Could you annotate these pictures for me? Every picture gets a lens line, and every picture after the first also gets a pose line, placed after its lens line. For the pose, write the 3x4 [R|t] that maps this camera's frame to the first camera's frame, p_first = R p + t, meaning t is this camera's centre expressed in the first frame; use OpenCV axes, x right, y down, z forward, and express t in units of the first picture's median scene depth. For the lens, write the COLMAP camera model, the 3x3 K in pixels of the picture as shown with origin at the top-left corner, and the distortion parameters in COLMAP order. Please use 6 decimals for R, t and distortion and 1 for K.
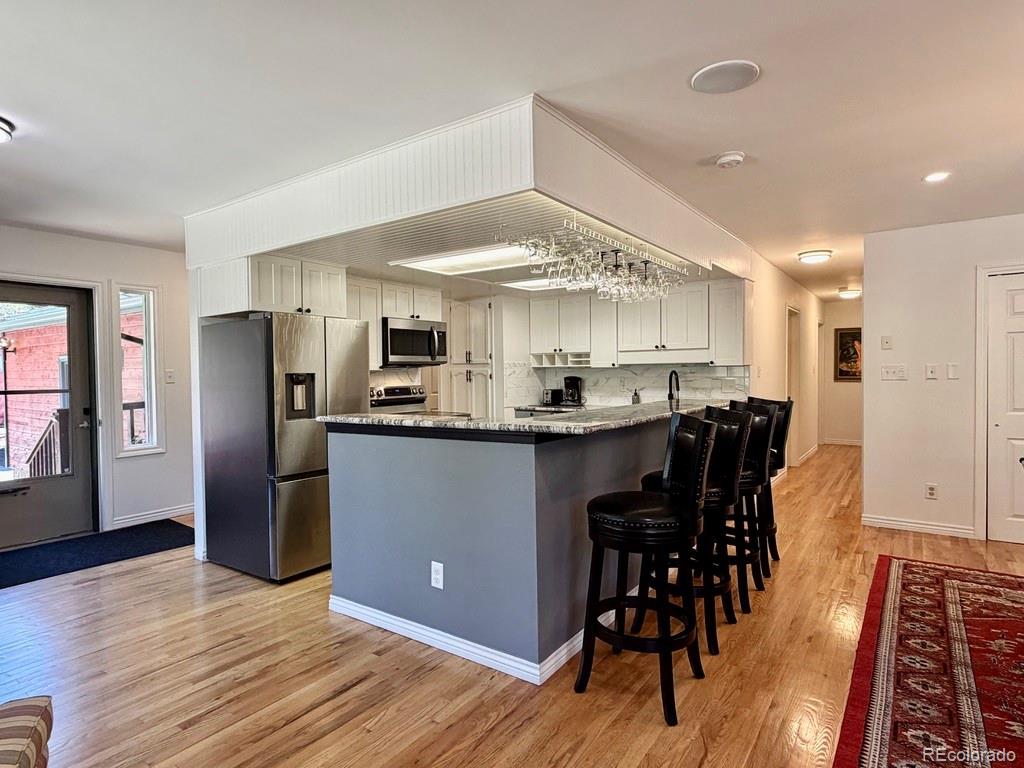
lens RADIAL K [[566.2, 0, 511.6], [0, 566.2, 379.2], [0, 0, 1]] dist [-0.001668, 0.000639]
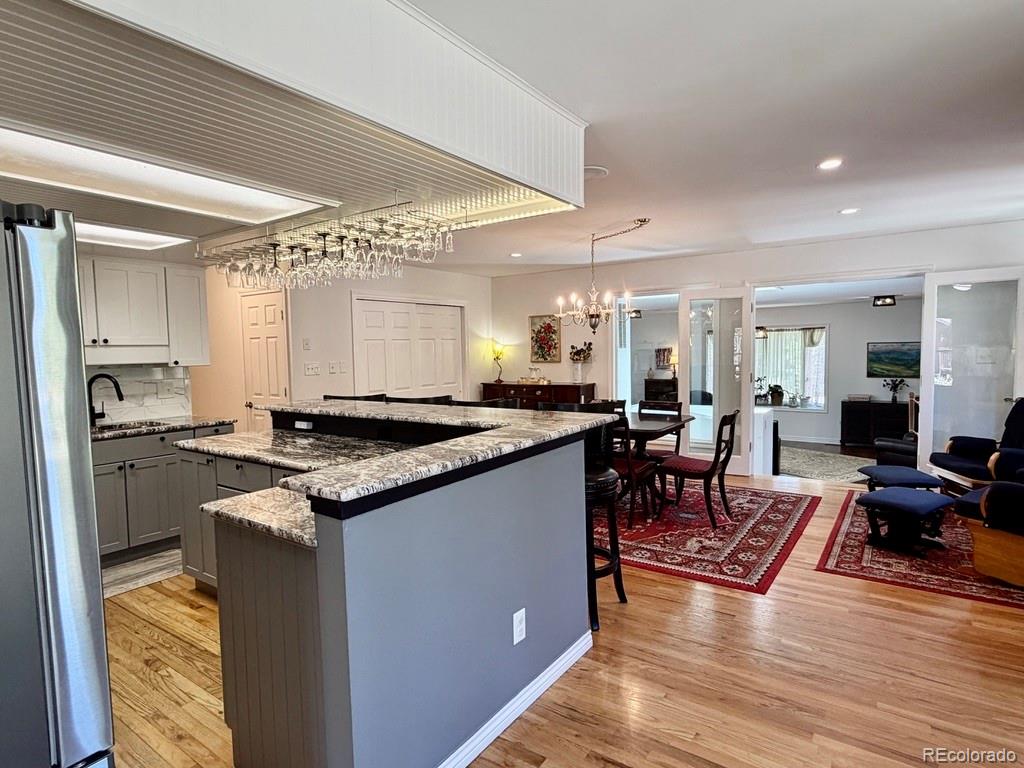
lens RADIAL K [[566.2, 0, 509.5], [0, 566.2, 387.3], [0, 0, 1]] dist [-0.001668, 0.000639]
pose [[-0.003316, -0.055613, 0.998447, -0.461059], [0.033361, 0.997890, 0.055693, -0.022449], [-0.999438, 0.033494, -0.001454, 0.497902]]
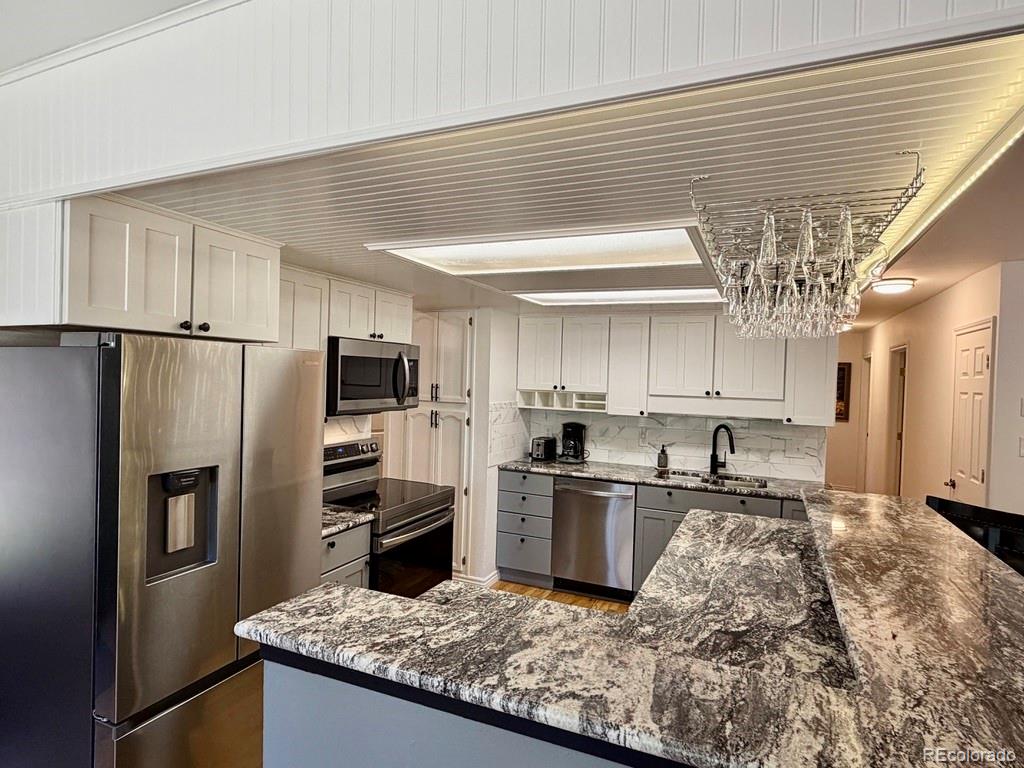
lens RADIAL K [[566.2, 0, 507.7], [0, 566.2, 383.3], [0, 0, 1]] dist [-0.001668, 0.000639]
pose [[0.980915, 0.037830, 0.190720, -0.139838], [-0.037719, 0.999279, -0.004217, -0.058207], [-0.190743, -0.003057, 0.981635, 0.339176]]
